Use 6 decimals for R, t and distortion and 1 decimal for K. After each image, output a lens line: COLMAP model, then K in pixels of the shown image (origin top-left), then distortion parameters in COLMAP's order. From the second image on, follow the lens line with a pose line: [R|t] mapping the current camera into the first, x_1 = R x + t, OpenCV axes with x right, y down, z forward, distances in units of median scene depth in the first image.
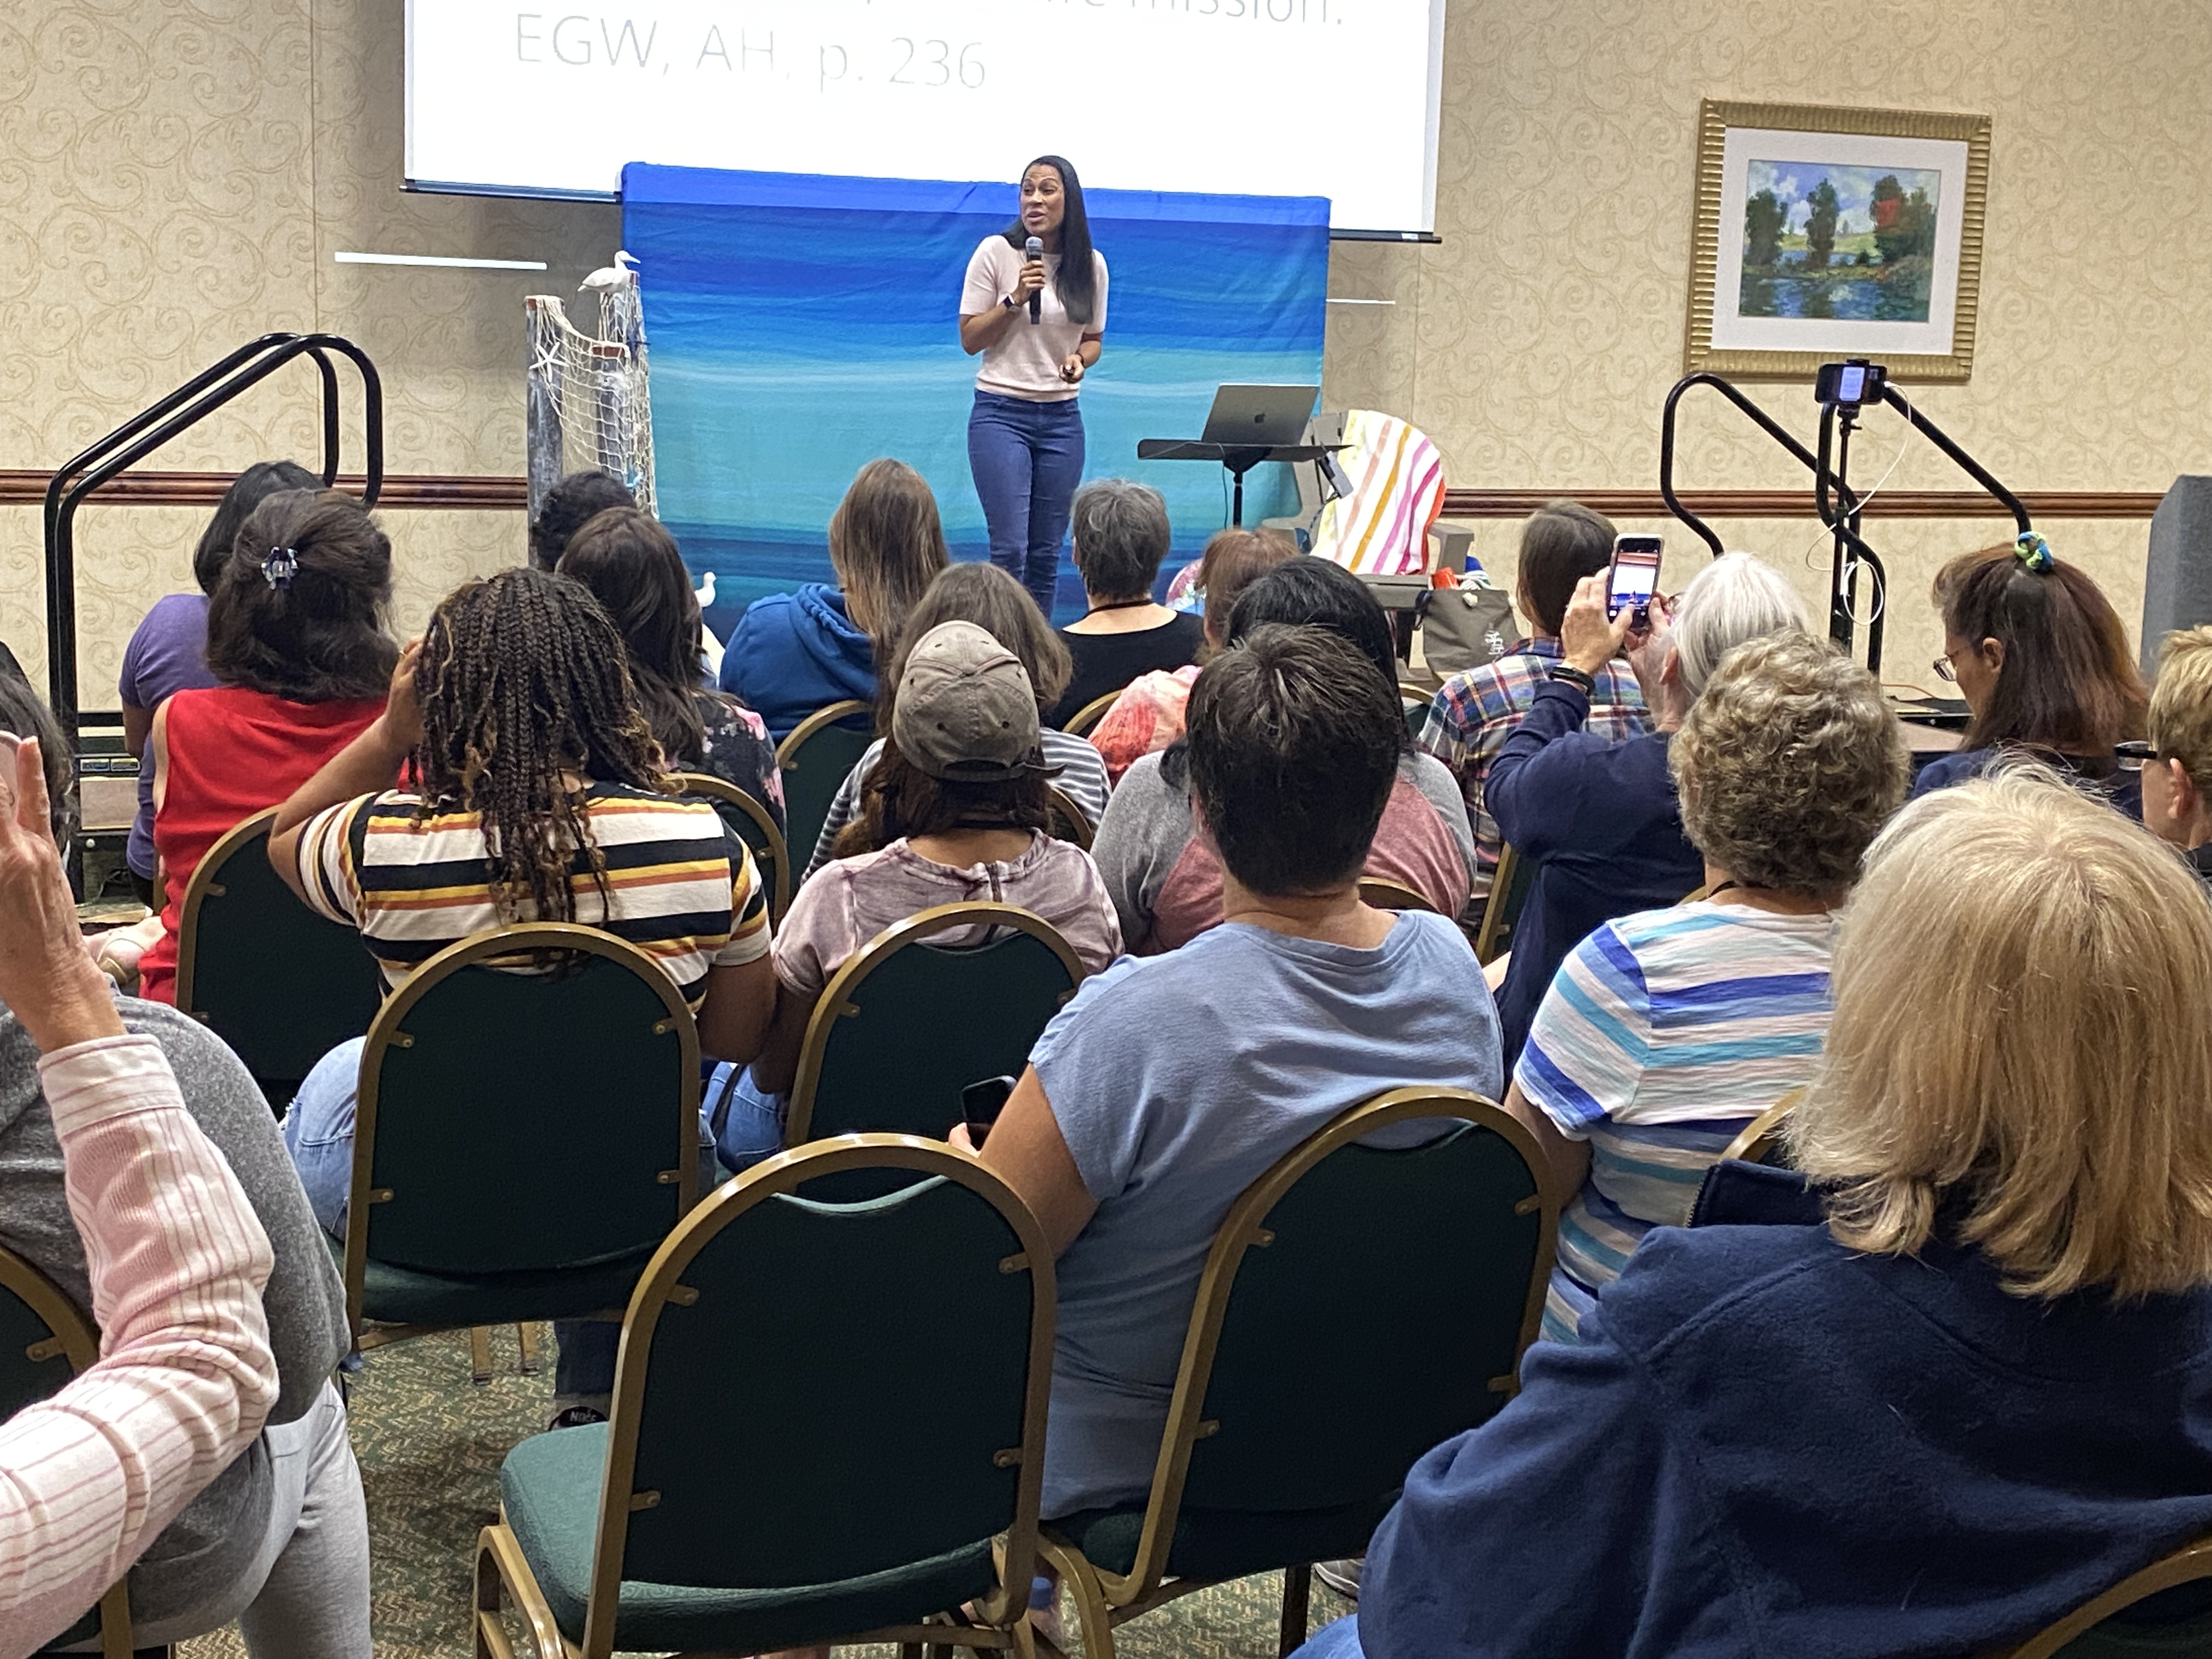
lens RADIAL K [[3161.7, 0, 1100.4], [0, 3161.7, 823.6], [0, 0, 1]] dist [0.171100, 0.000000]
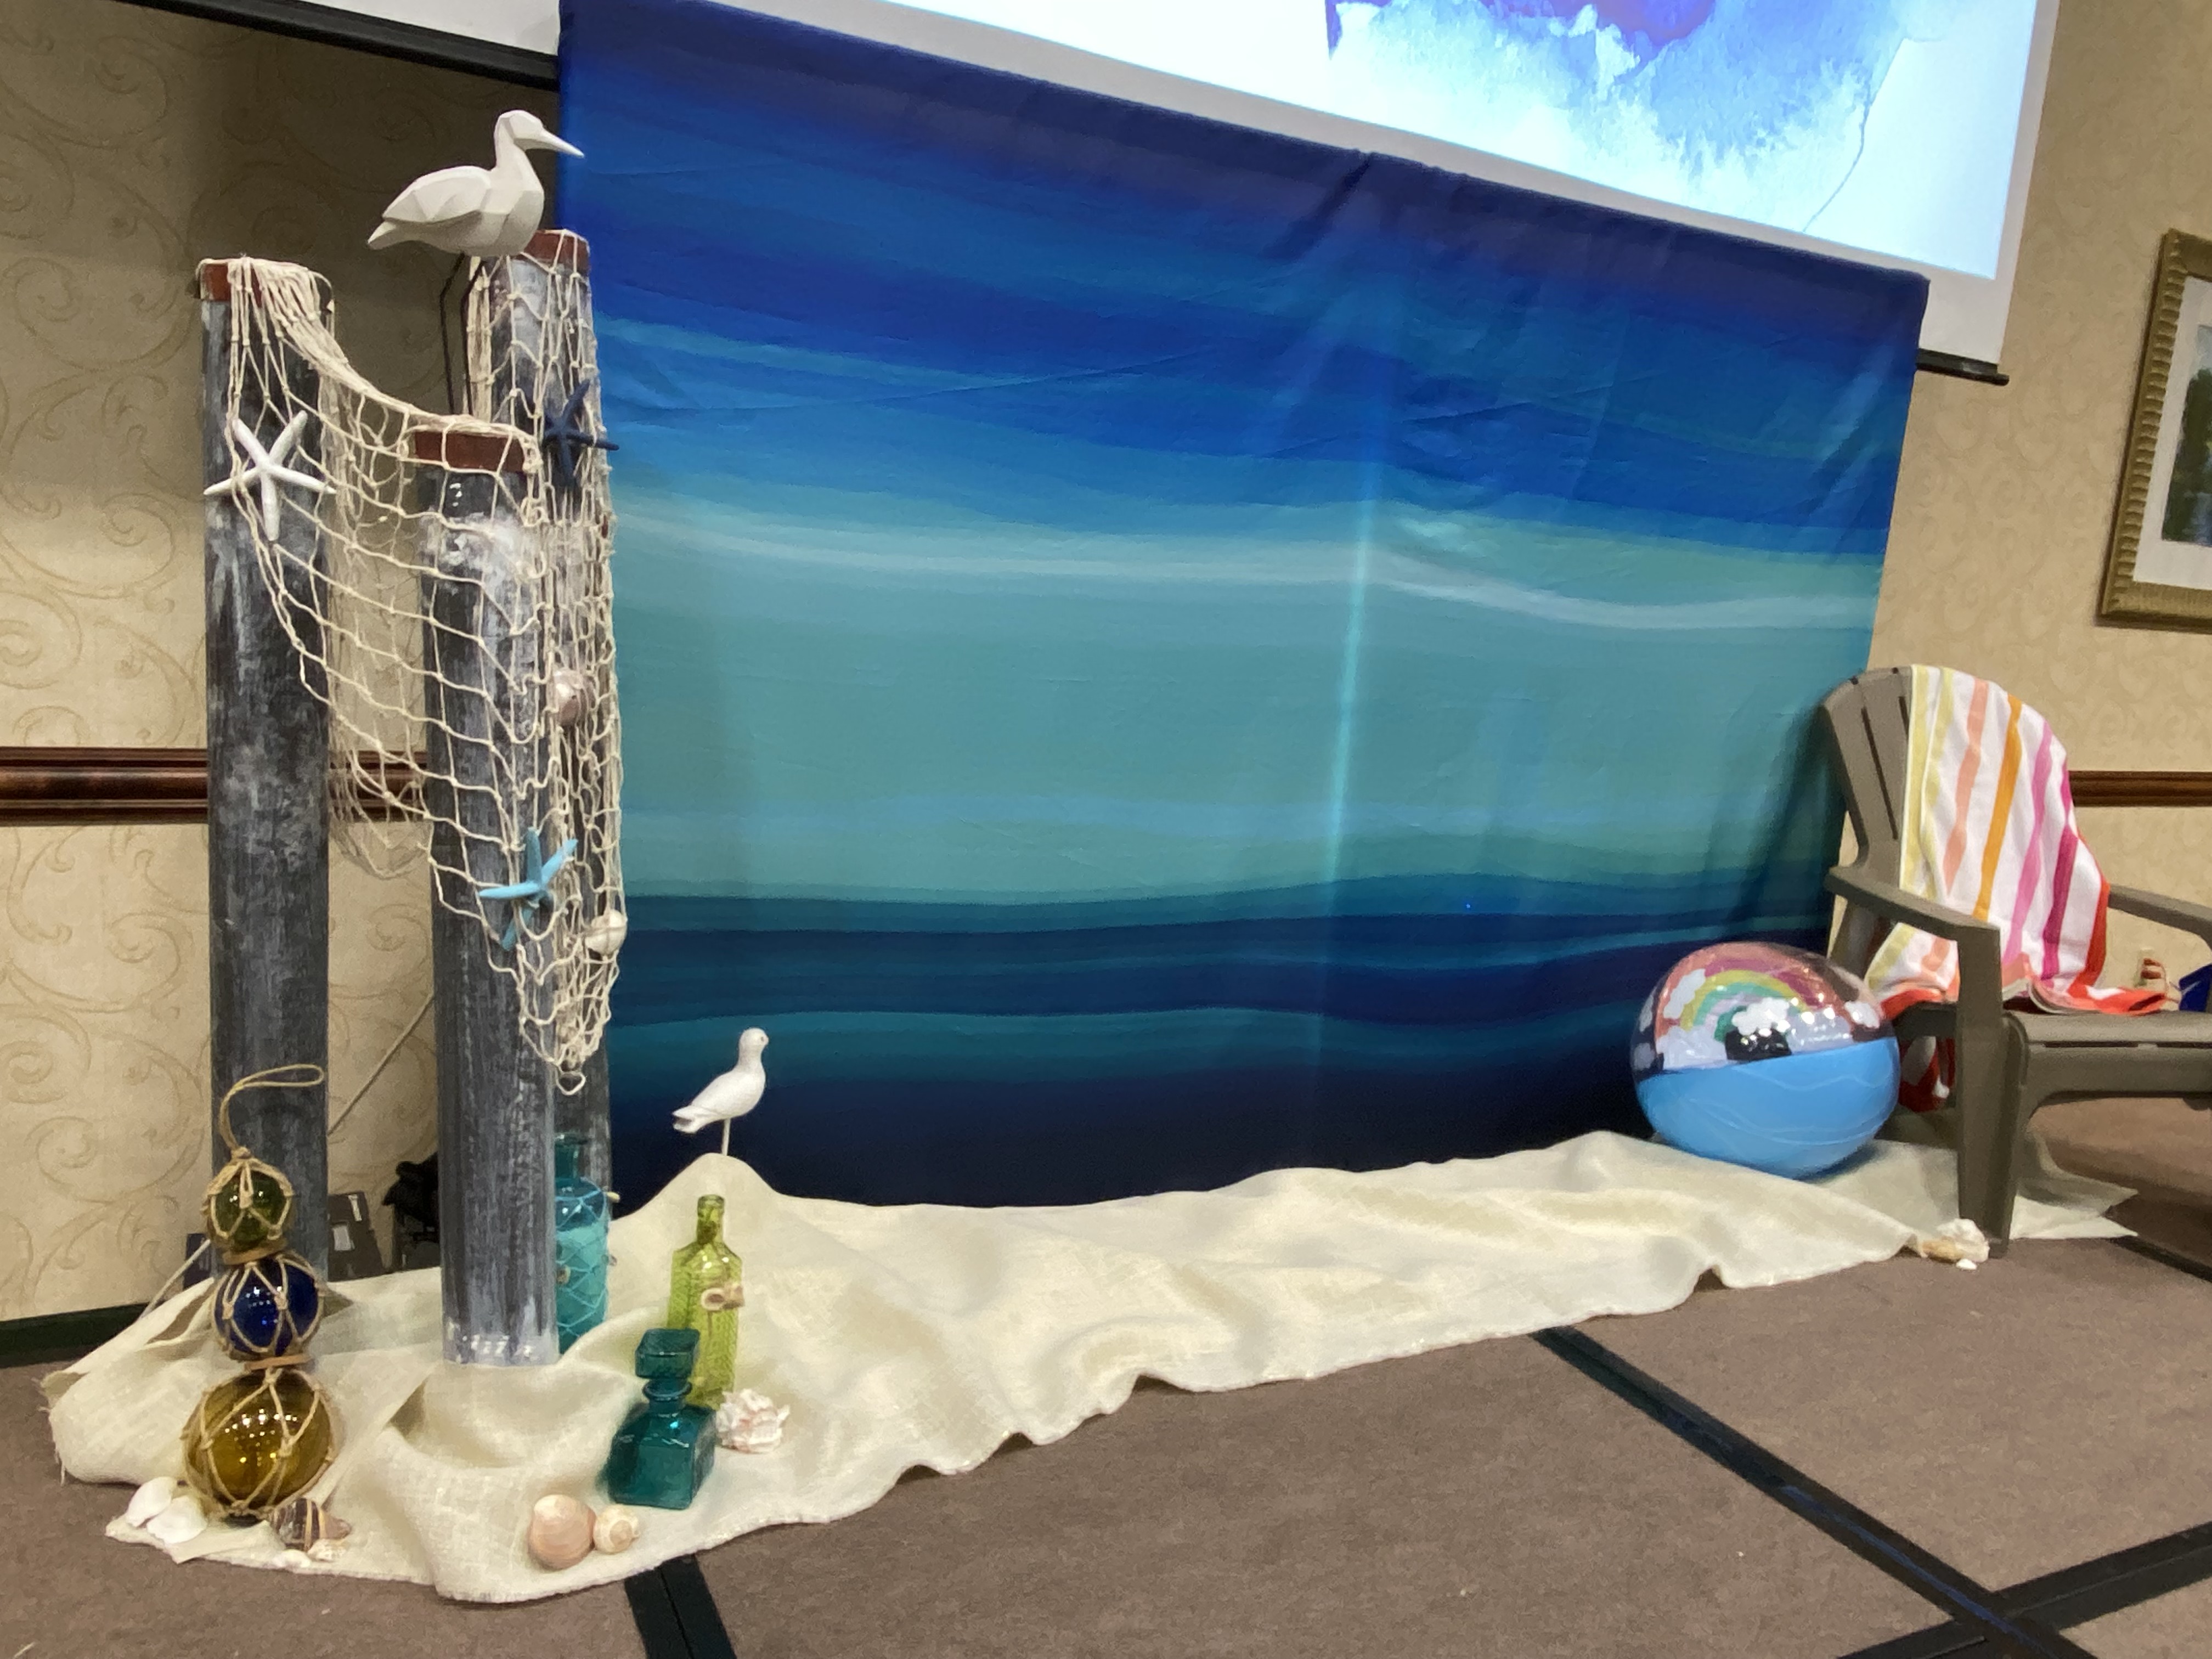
lens RADIAL K [[1624.9, 0, 1105.4], [0, 1624.9, 833.8], [0, 0, 1]] dist [0.027759, -0.005235]
pose [[0.990052, 0.030803, 0.137287, -0.108189], [-0.034902, 0.999011, 0.027554, -0.111560], [-0.136302, -0.032071, 0.990148, 0.789982]]
